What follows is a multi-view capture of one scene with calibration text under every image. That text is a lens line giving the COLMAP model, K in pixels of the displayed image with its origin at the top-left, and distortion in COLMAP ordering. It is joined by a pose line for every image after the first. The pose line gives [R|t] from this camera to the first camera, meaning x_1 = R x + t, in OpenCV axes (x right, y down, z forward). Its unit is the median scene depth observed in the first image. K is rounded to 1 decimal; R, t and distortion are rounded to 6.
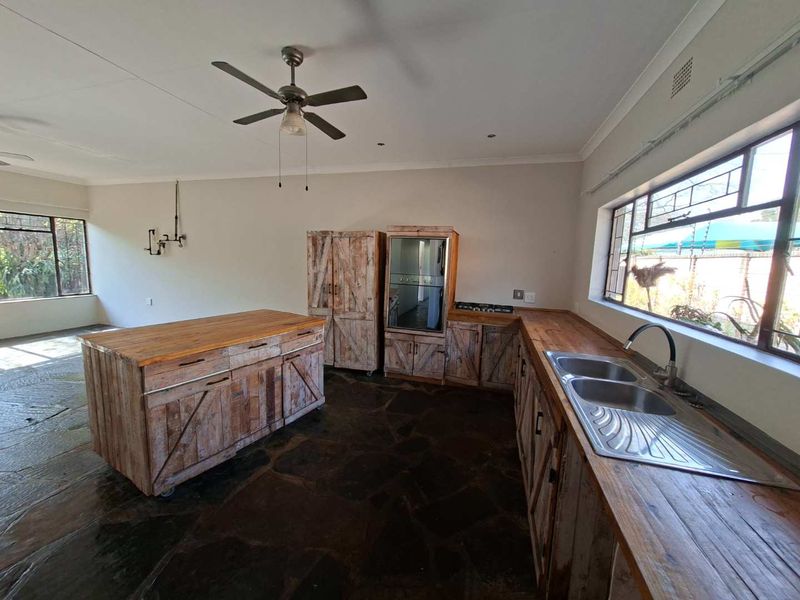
lens RADIAL K [[317.0, 0, 400.0], [0, 317.0, 300.0], [0, 0, 1]] dist [-0.000652, 0.000038]
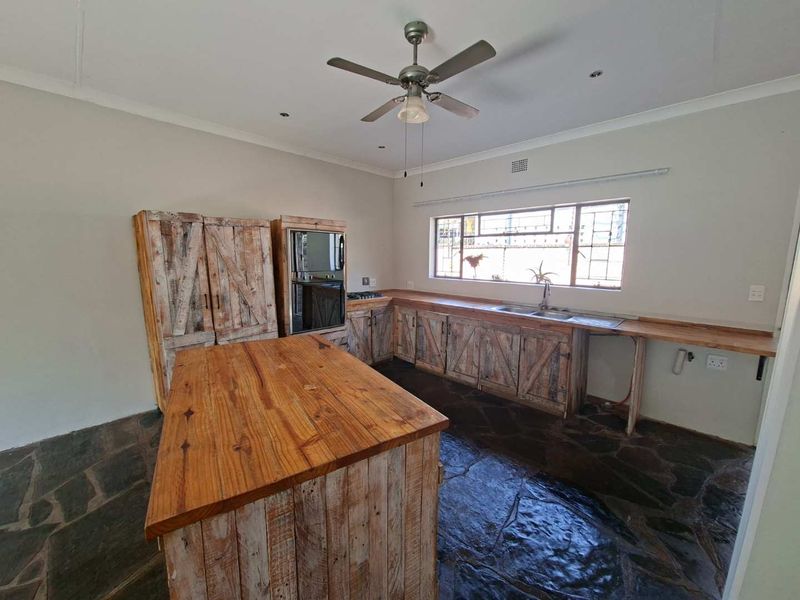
lens RADIAL K [[317.0, 0, 400.0], [0, 317.0, 300.0], [0, 0, 1]] dist [-0.000652, 0.000038]
pose [[0.460448, -0.154070, 0.874214, -0.634399], [0.117607, 0.986729, 0.111956, -0.067324], [-0.879862, 0.051264, 0.472457, 0.332766]]
